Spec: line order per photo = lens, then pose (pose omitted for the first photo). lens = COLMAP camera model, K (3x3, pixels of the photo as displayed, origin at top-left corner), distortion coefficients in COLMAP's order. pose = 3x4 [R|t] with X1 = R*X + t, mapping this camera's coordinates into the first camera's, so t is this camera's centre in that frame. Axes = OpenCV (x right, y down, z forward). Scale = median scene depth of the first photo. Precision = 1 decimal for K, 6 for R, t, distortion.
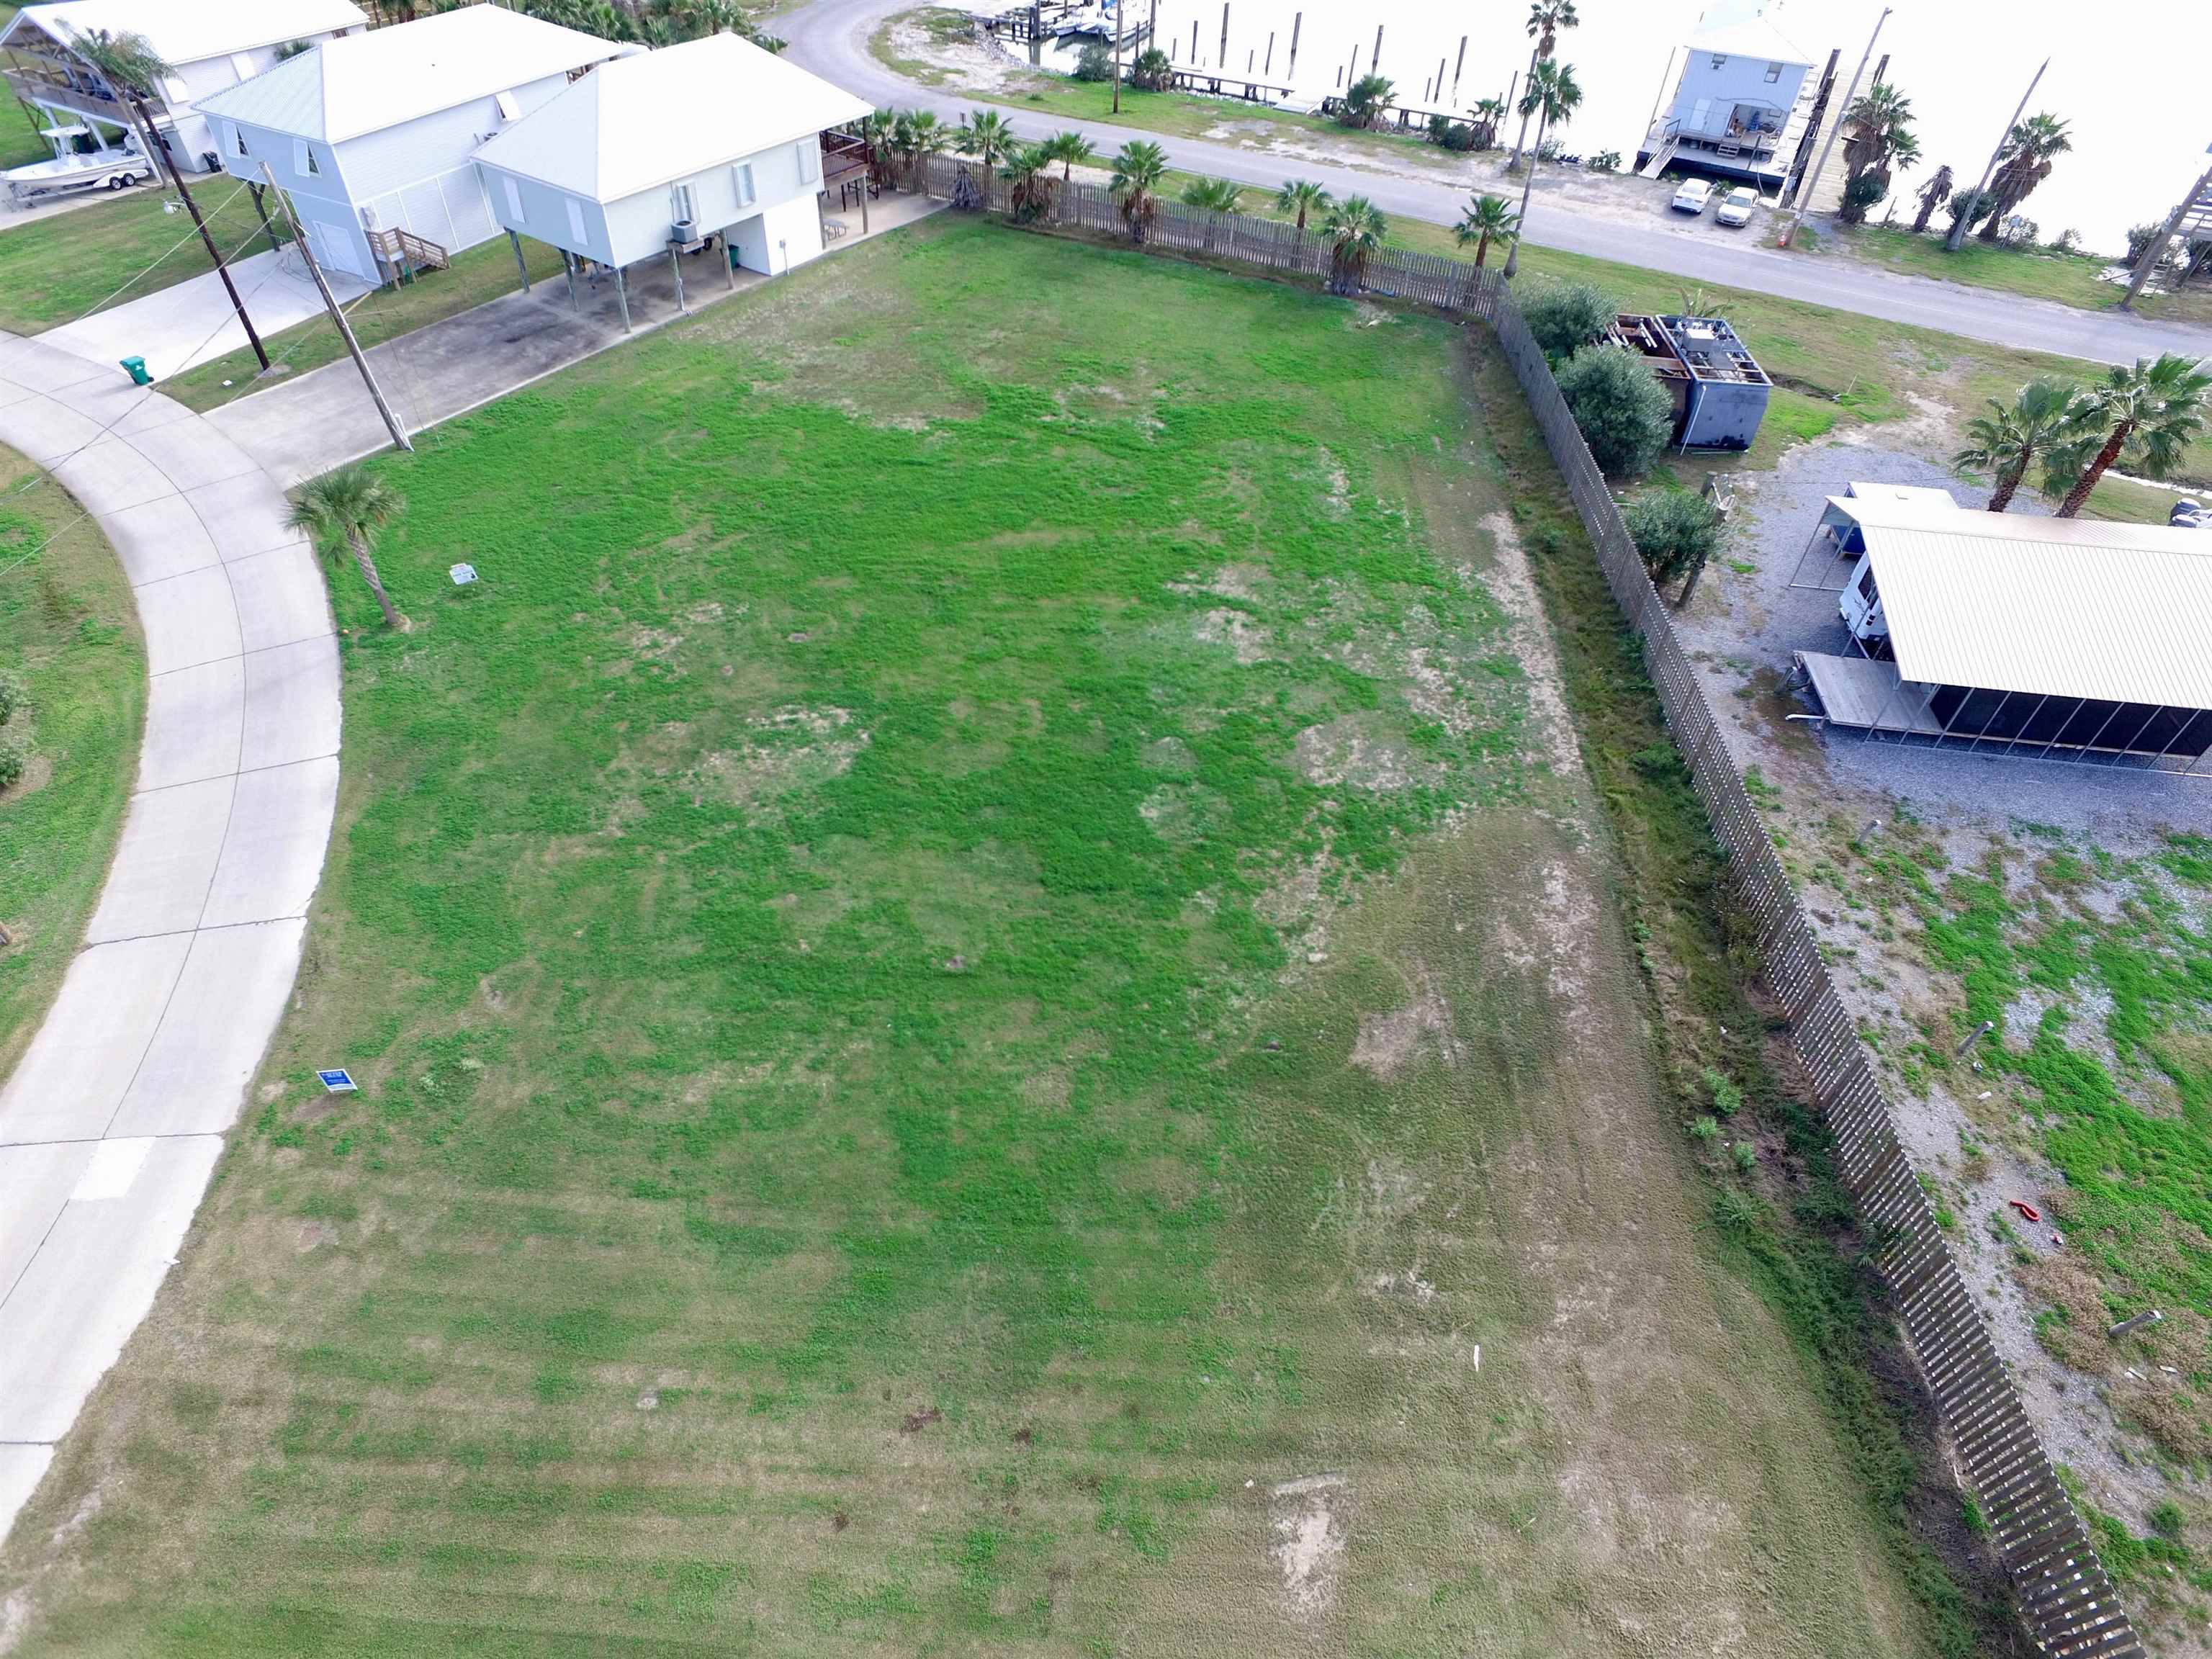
lens RADIAL K [[1287.0, 0, 1089.5], [0, 1287.0, 820.3], [0, 0, 1]] dist [-0.122120, 0.089355]
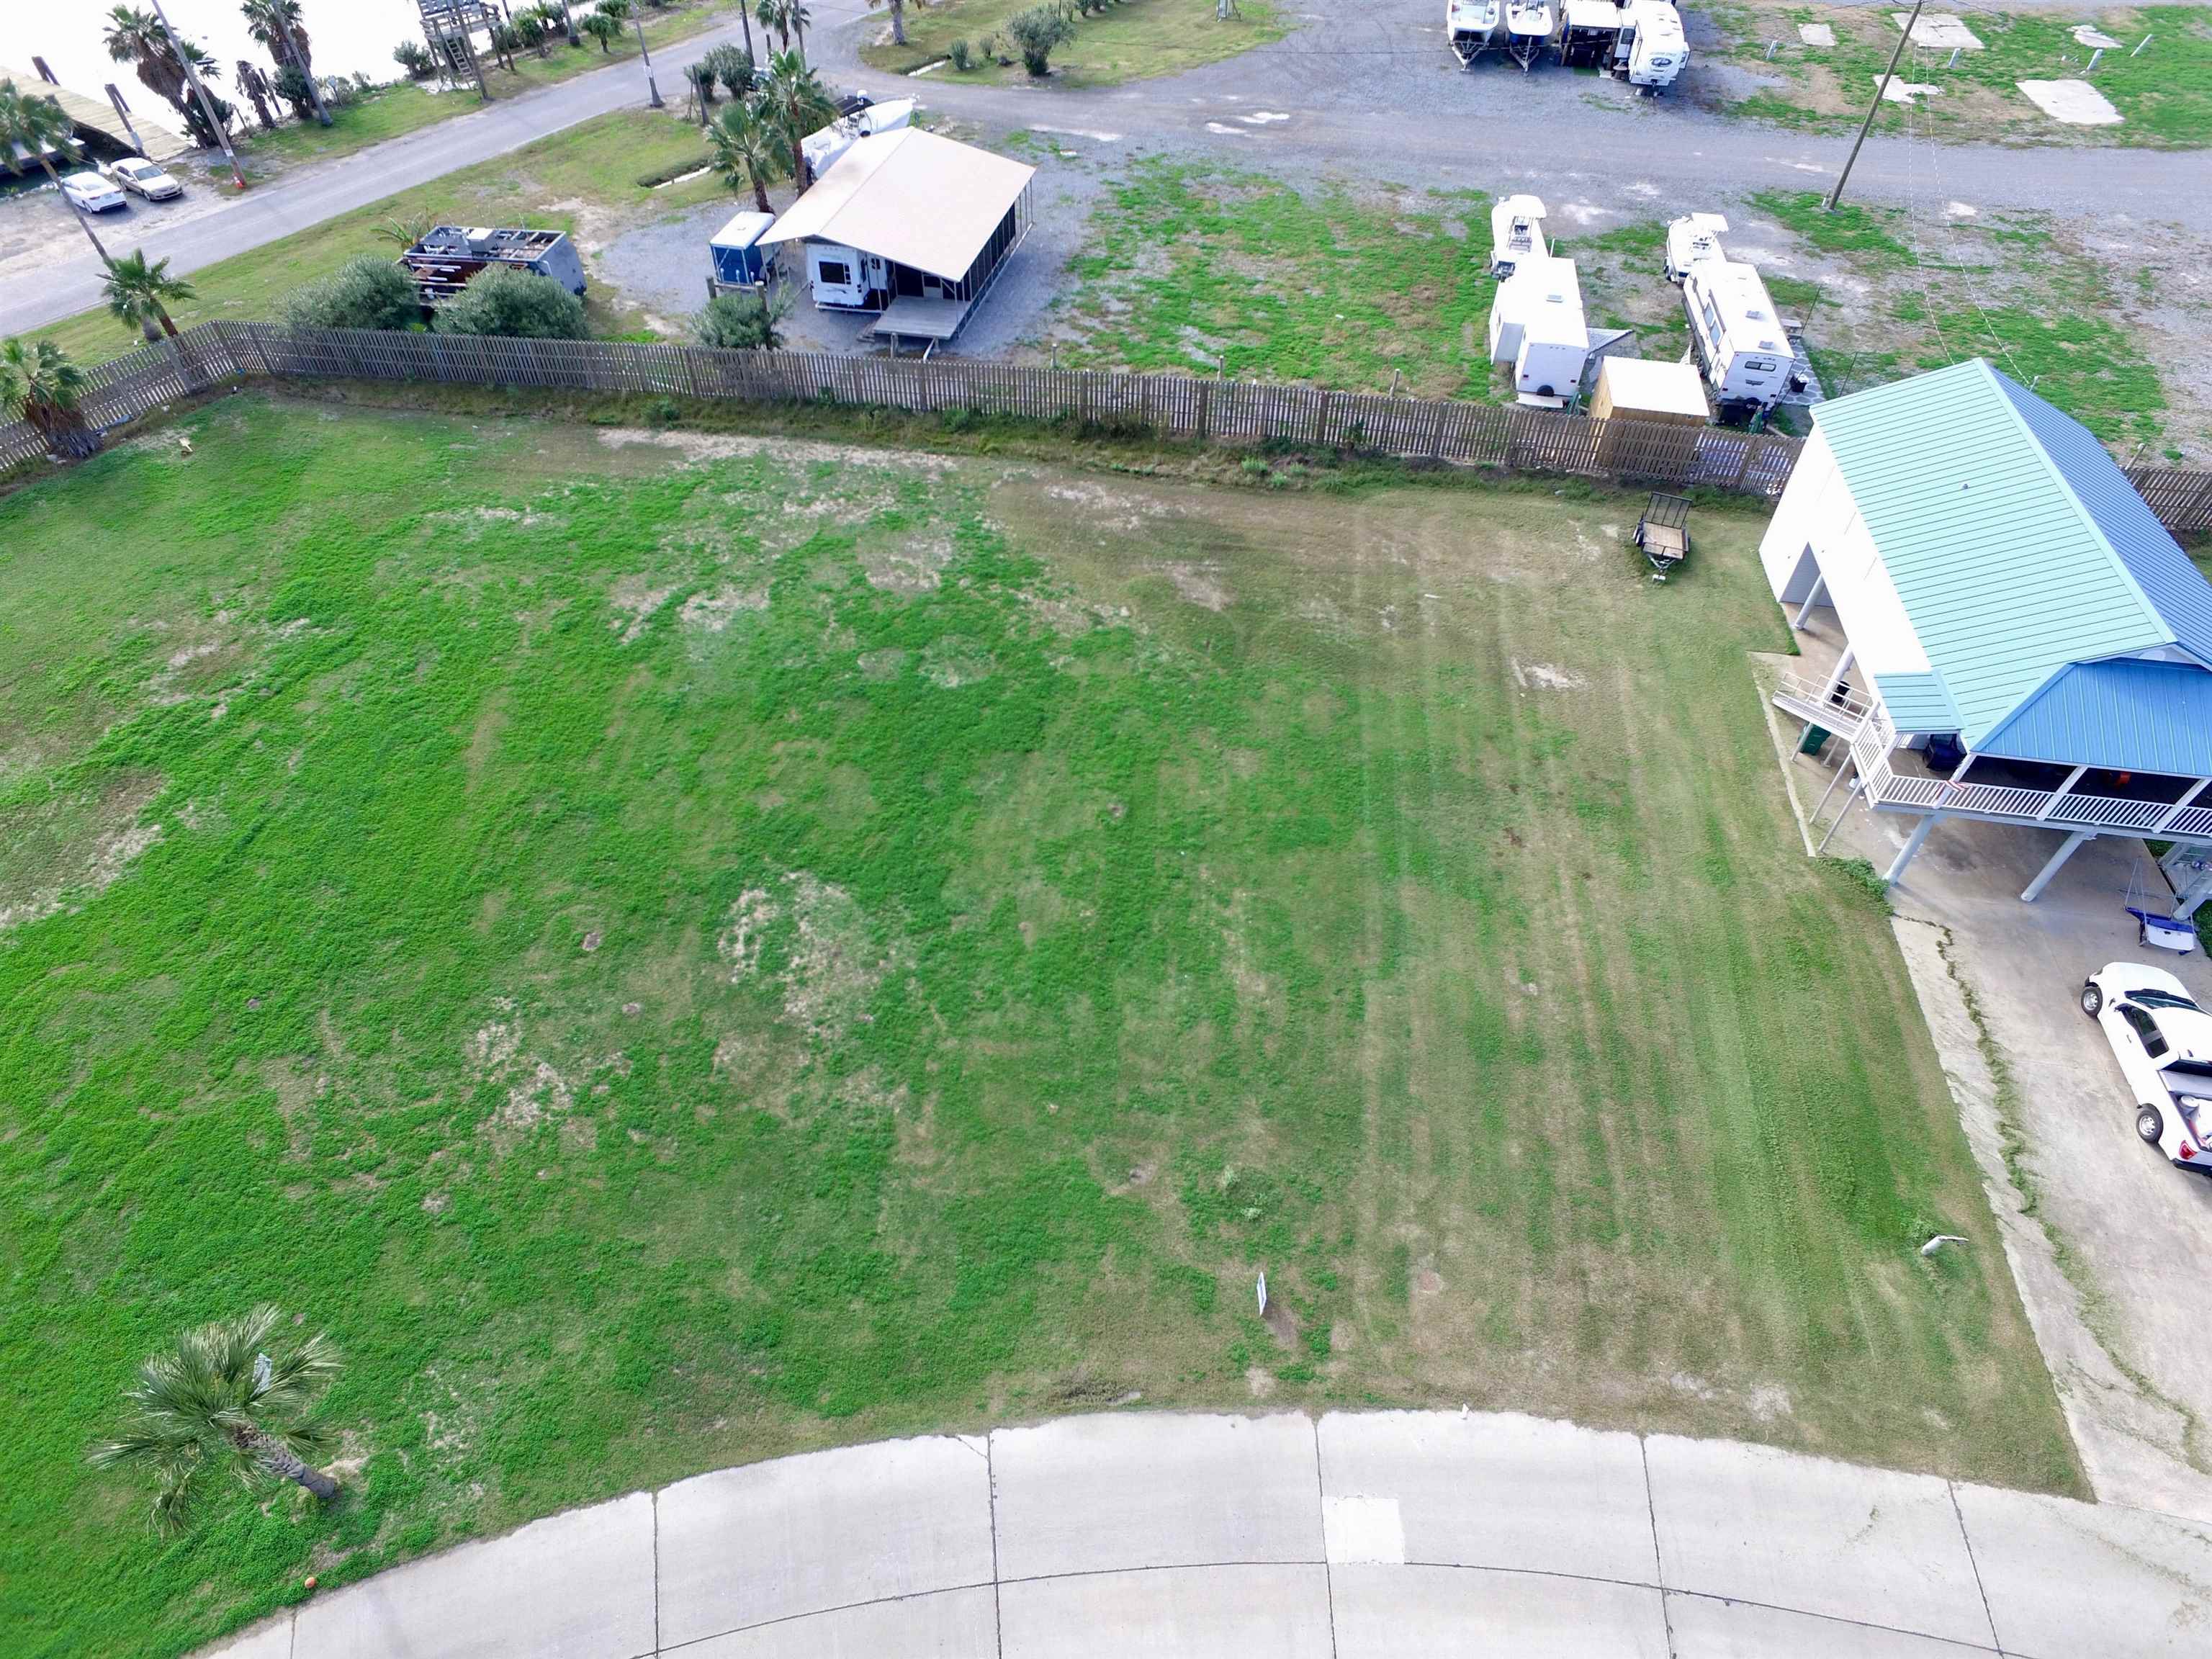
lens RADIAL K [[1287.0, 0, 1089.5], [0, 1287.0, 820.3], [0, 0, 1]] dist [-0.122120, 0.089355]
pose [[0.097990, -0.748350, 0.656026, -0.733851], [0.702102, 0.519167, 0.487359, -0.387983], [-0.705302, 0.412841, 0.576291, 0.311429]]
